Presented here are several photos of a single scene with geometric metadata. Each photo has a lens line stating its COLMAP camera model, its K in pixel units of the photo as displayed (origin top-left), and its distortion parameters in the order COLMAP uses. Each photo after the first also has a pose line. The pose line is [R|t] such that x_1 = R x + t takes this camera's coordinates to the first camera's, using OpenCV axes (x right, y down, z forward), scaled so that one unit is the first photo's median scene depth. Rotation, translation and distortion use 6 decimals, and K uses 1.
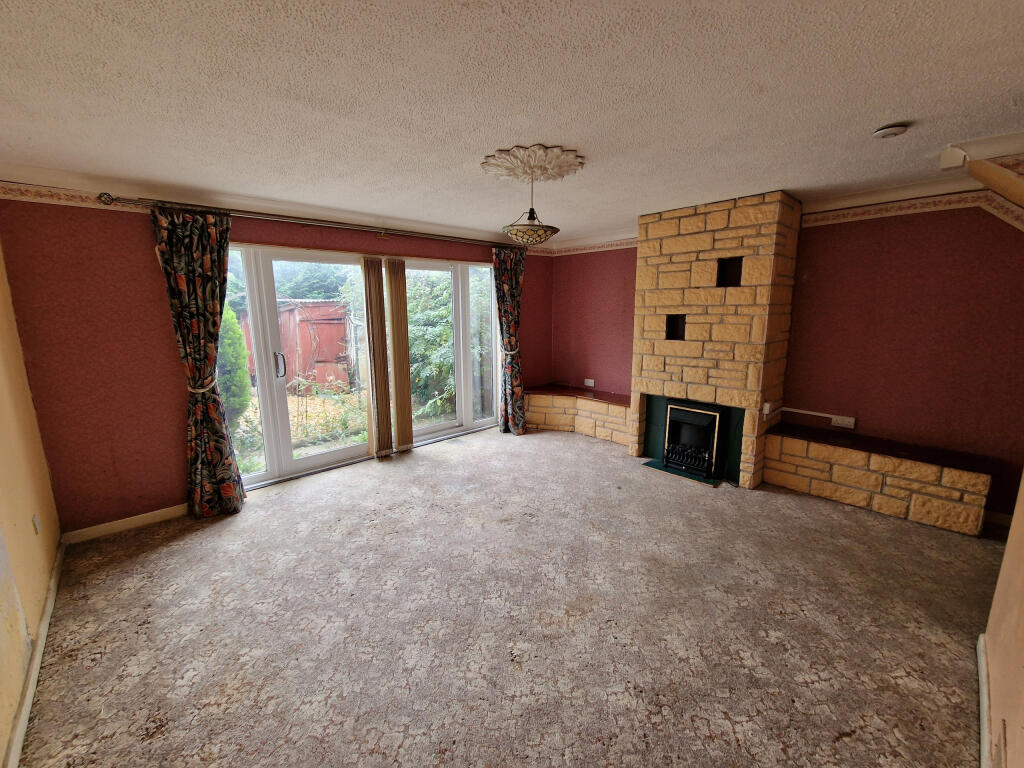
lens RADIAL K [[417.0, 0, 509.0], [0, 417.0, 379.2], [0, 0, 1]] dist [0.017608, -0.013420]
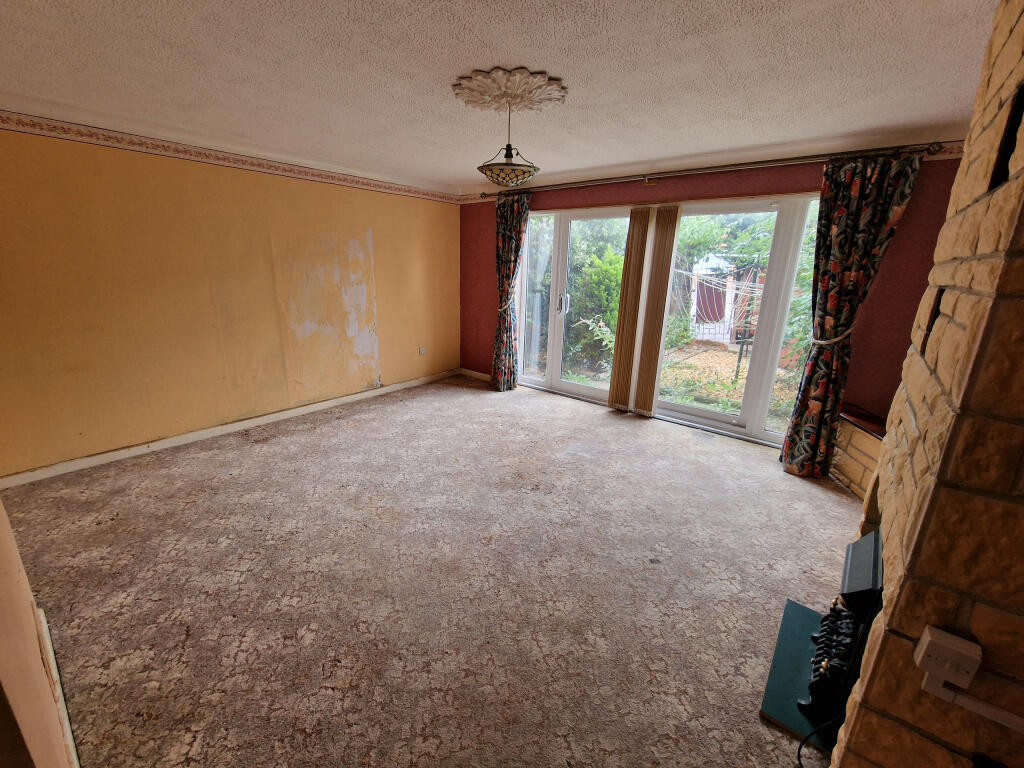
lens RADIAL K [[432.0, 0, 512.0], [0, 432.0, 384.0], [0, 0, 1]] dist [-0.011785, 0.000394]
pose [[0.134546, 0.277709, -0.951197, 0.918583], [-0.191830, 0.949065, 0.249952, -0.125032], [0.972162, 0.148838, 0.180966, 0.775114]]
